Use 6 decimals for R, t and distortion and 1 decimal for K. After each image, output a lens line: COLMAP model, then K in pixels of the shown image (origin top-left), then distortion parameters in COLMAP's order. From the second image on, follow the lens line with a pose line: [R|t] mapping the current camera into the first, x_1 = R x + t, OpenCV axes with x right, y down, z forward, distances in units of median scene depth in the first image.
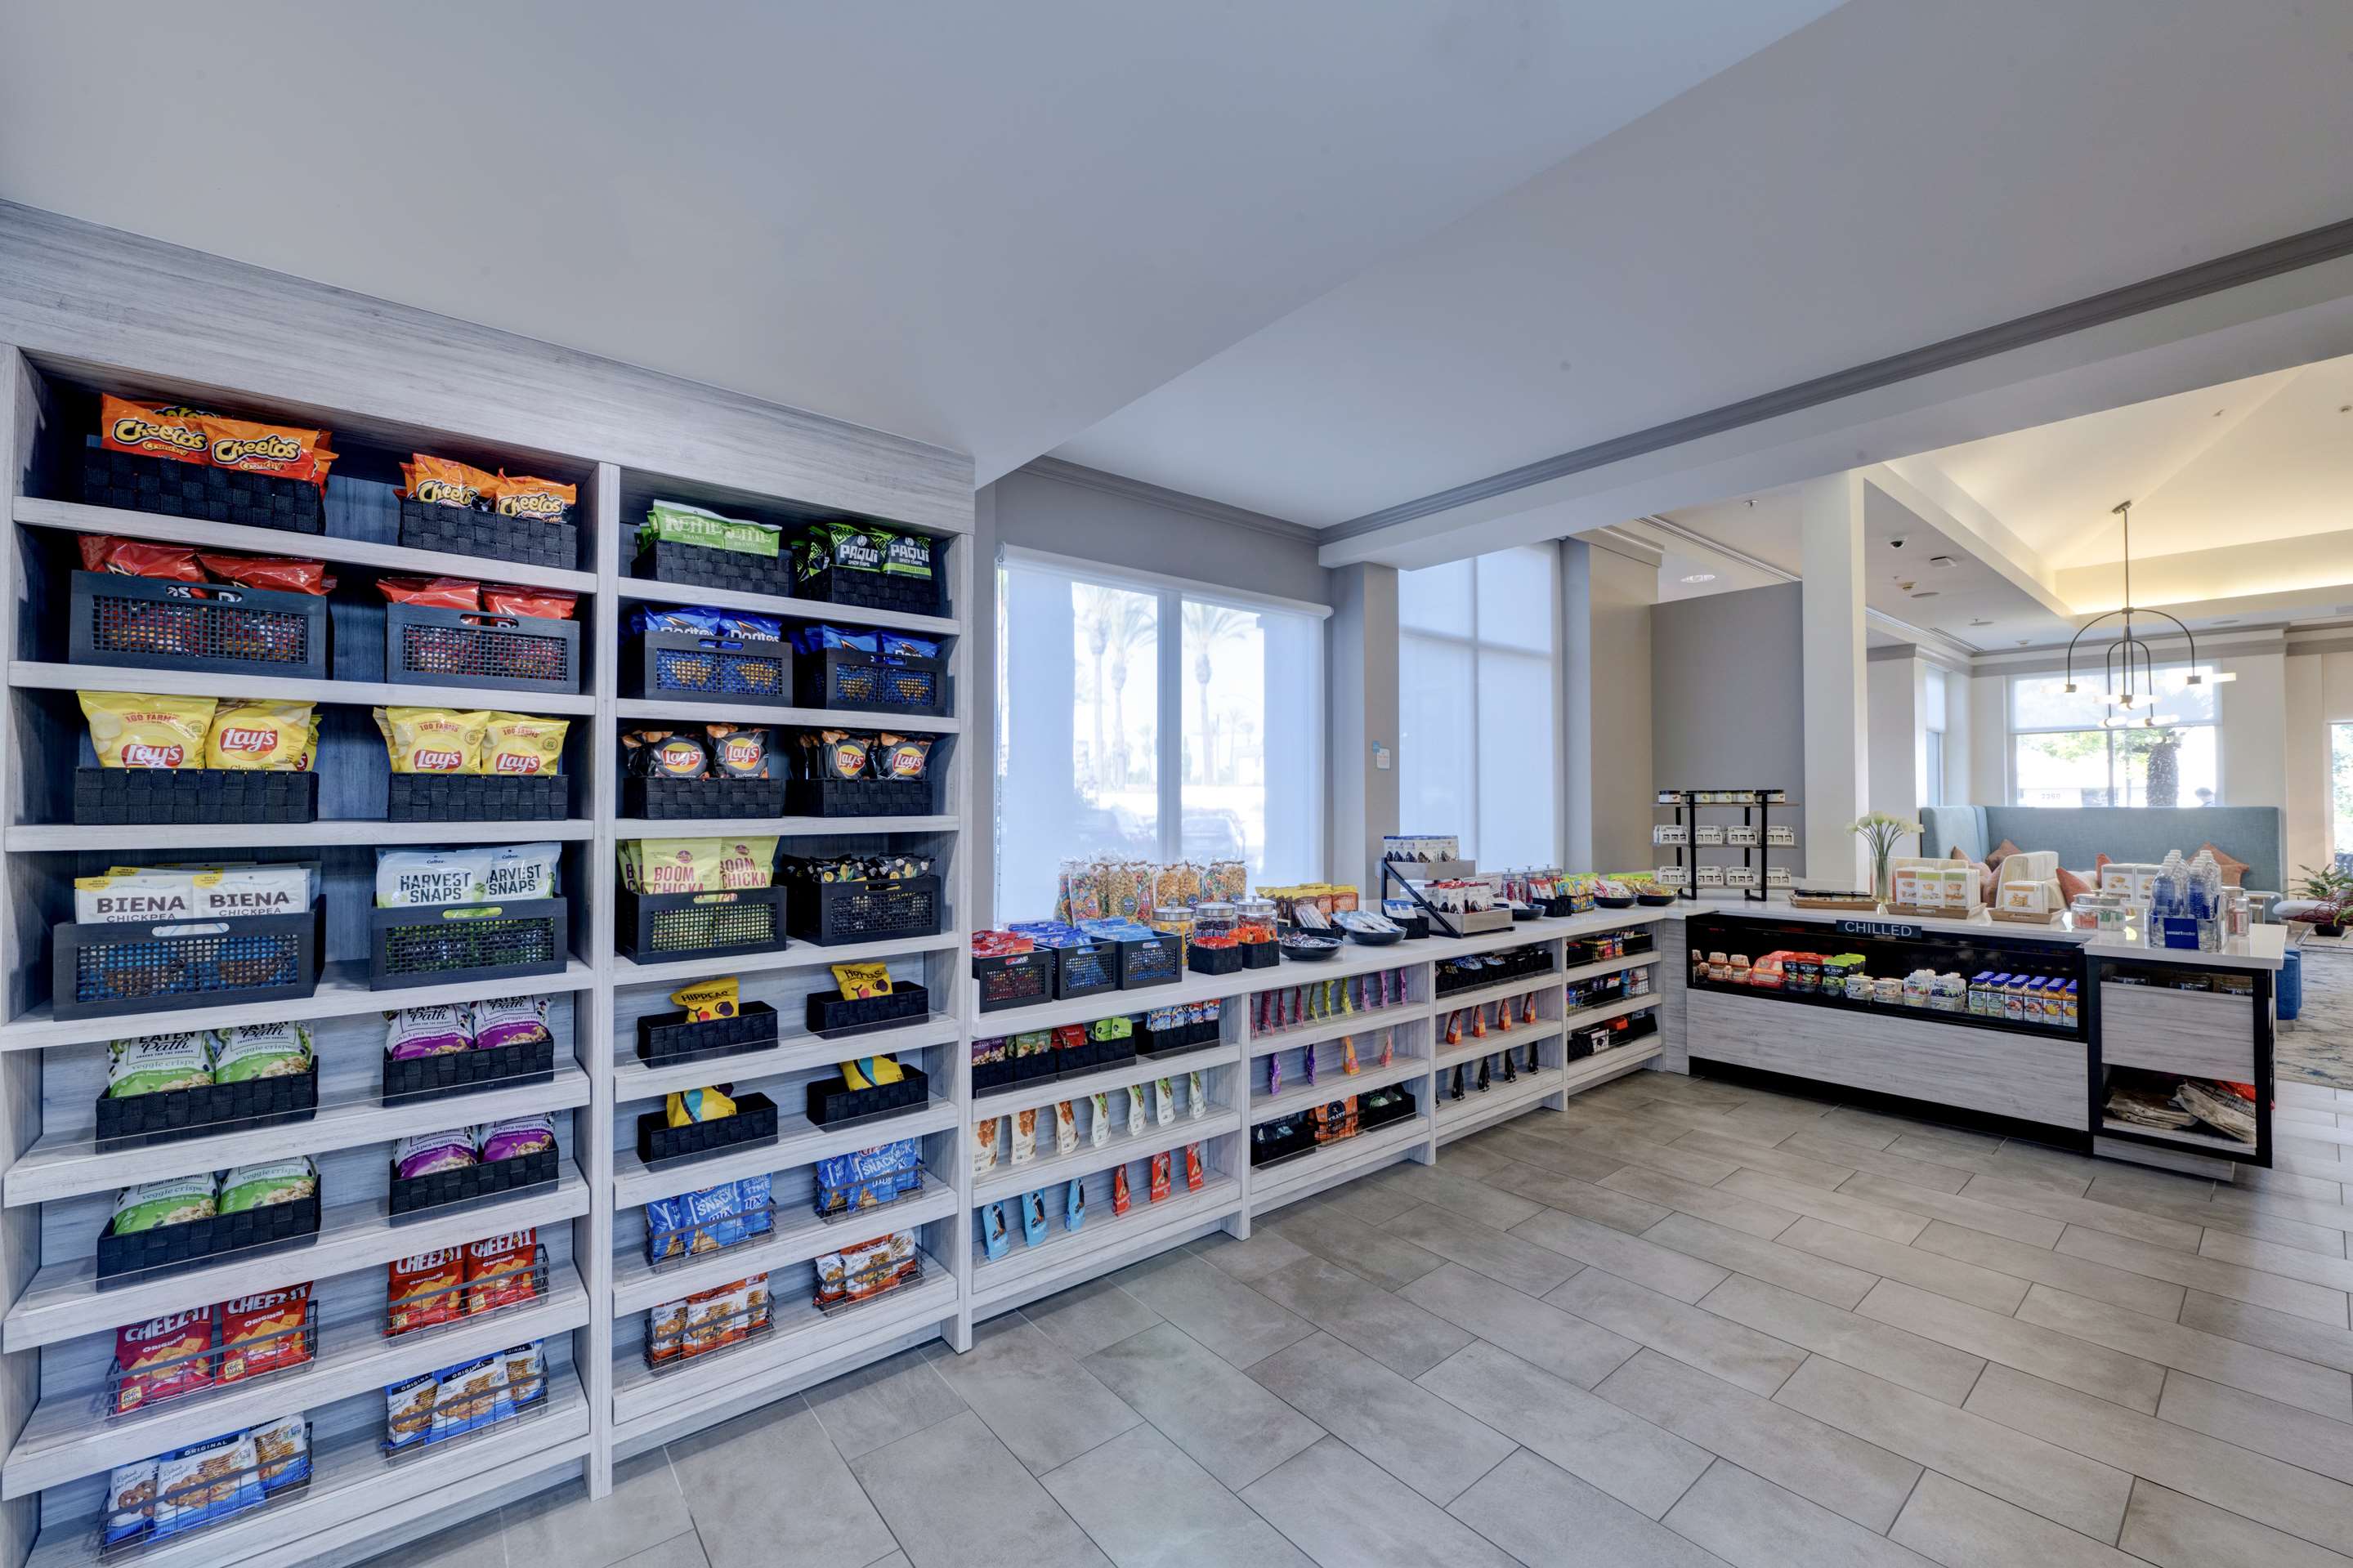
lens RADIAL K [[936.7, 0, 1173.8], [0, 936.7, 776.0], [0, 0, 1]] dist [0.000071, 0.000184]
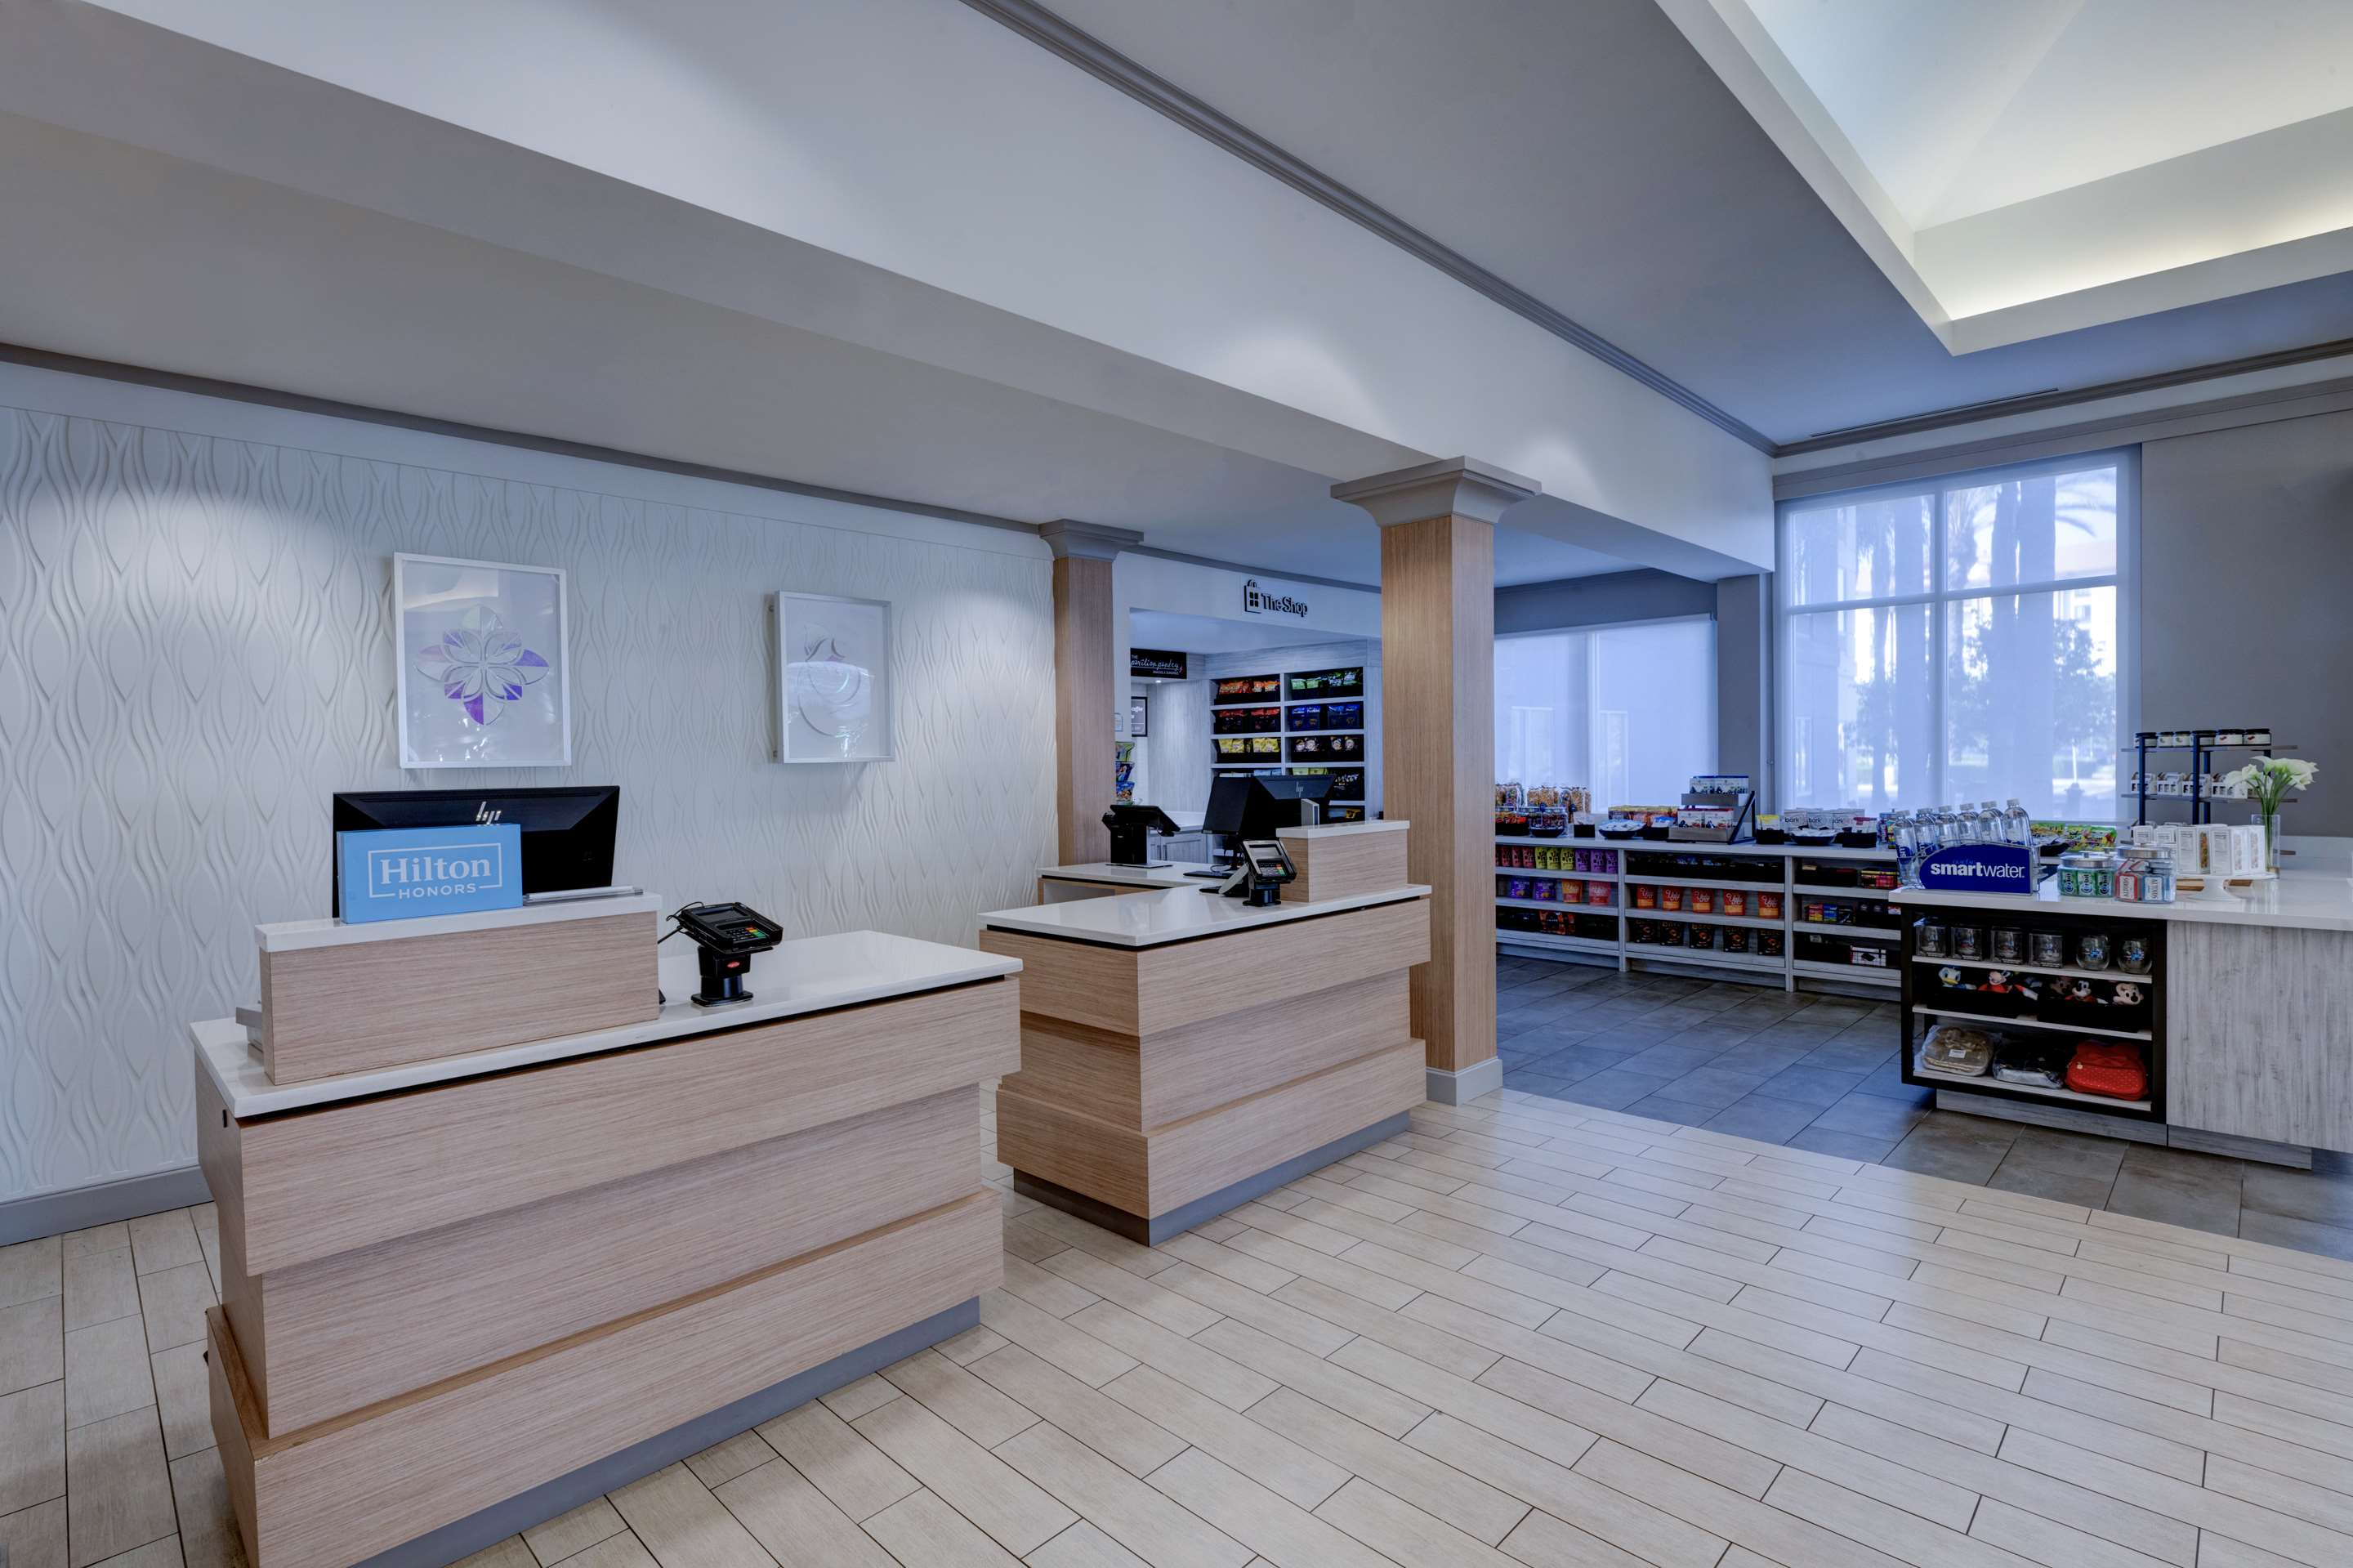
lens RADIAL K [[1121.9, 0, 1173.8], [0, 1121.9, 780.5], [0, 0, 1]] dist [-0.000006, 0.000001]
pose [[0.110666, 0.017412, -0.993705, 3.283054], [0.042252, 0.998860, 0.022207, -0.003033], [0.992959, -0.044444, 0.109805, -0.000837]]
